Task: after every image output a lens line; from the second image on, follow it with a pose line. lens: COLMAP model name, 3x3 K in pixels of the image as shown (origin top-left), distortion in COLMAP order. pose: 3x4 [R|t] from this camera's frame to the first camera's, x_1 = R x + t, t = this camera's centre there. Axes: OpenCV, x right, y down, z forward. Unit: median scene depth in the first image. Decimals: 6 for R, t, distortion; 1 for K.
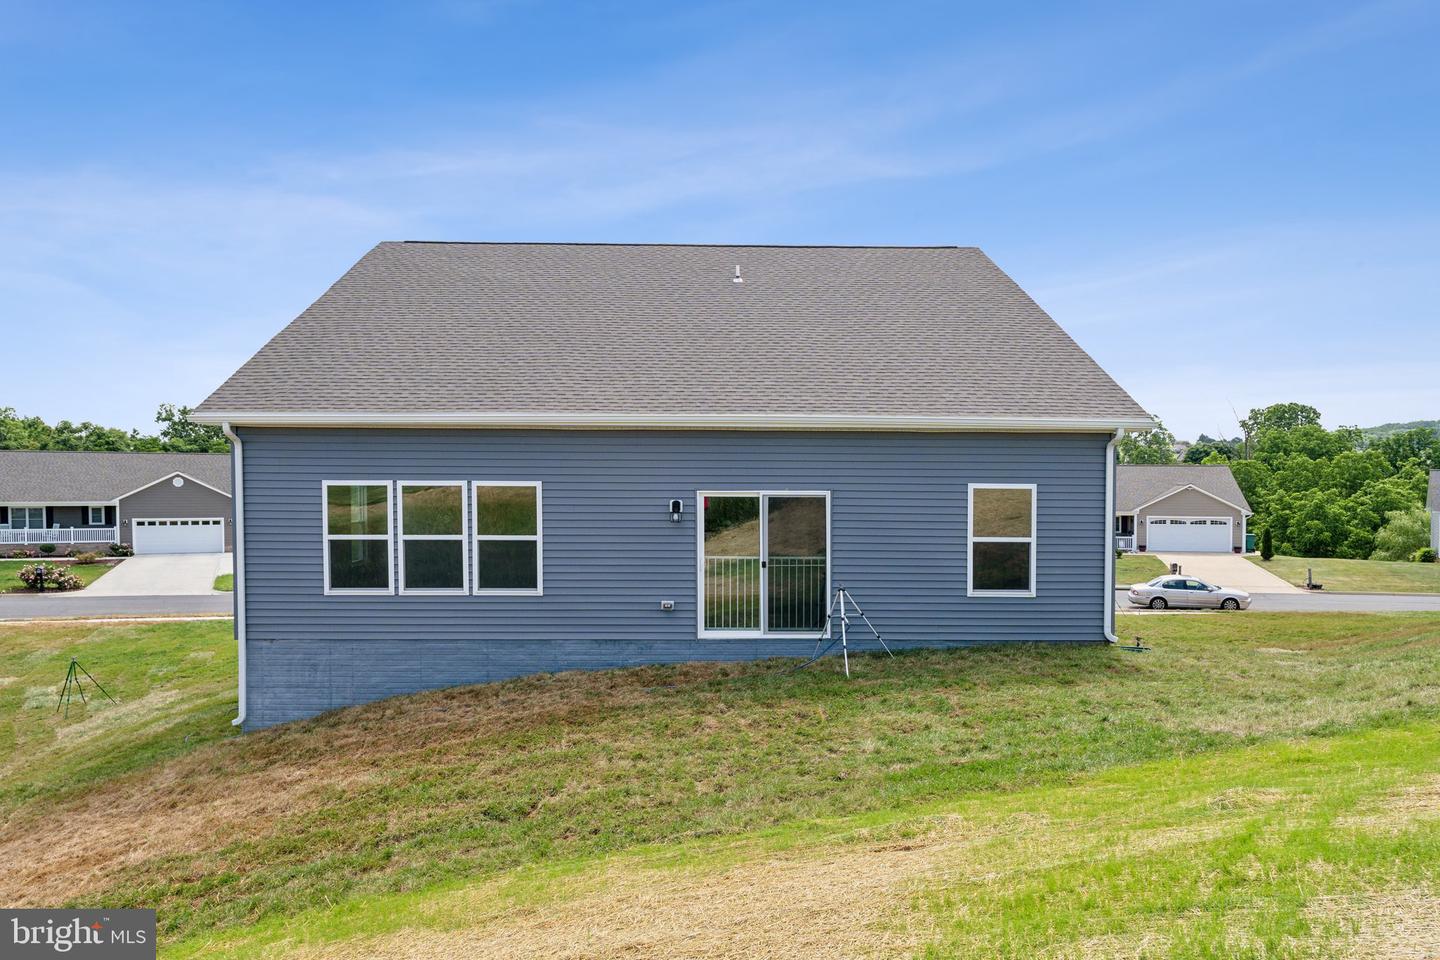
lens RADIAL K [[974.8, 0, 720.0], [0, 974.8, 480.0], [0, 0, 1]] dist [-0.002885, -0.000426]
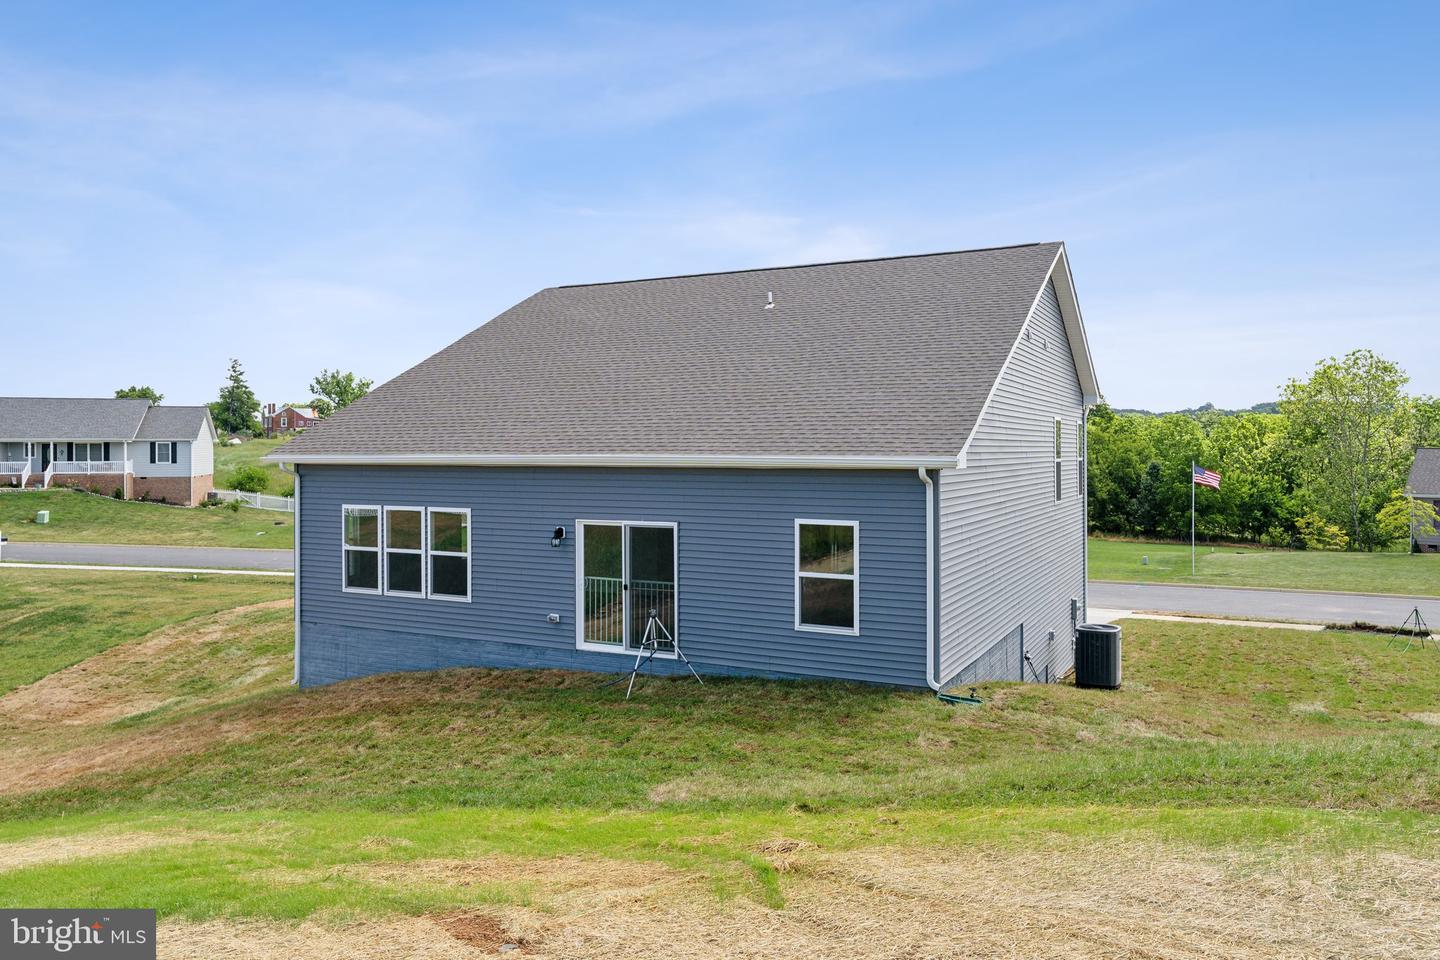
lens RADIAL K [[1024.5, 0, 720.0], [0, 1024.5, 480.0], [0, 0, 1]] dist [0.006850, 0.000739]
pose [[0.879303, 0.005898, -0.476226, 0.697875], [-0.026303, 0.998999, -0.036193, 0.003980], [0.475536, 0.044351, 0.878578, 0.016772]]
